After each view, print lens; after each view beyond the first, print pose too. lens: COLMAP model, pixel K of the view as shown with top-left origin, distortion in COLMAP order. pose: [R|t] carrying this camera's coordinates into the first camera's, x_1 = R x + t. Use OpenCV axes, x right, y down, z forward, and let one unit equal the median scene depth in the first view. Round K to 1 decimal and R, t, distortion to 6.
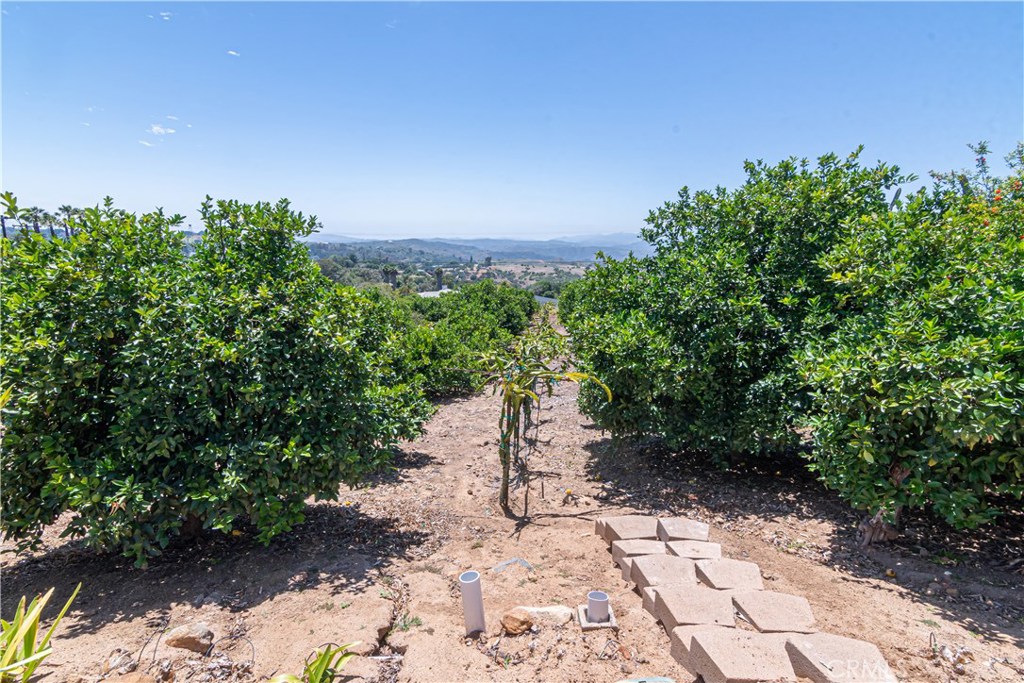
lens RADIAL K [[493.5, 0, 519.9], [0, 493.5, 344.3], [0, 0, 1]] dist [-0.007127, 0.000593]
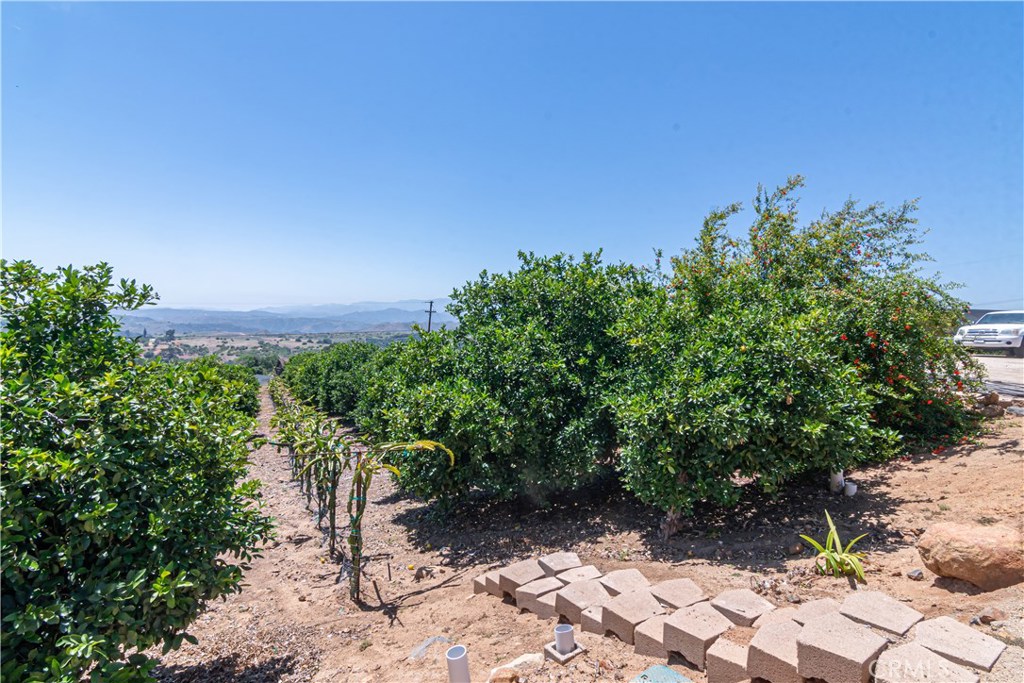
lens RADIAL K [[493.5, 0, 514.6], [0, 493.5, 336.6], [0, 0, 1]] dist [-0.007127, 0.000593]
pose [[0.843686, -0.020977, 0.536426, -0.269702], [0.104364, 0.986581, -0.125562, -0.008319], [-0.526594, 0.161919, 0.834554, 0.007710]]
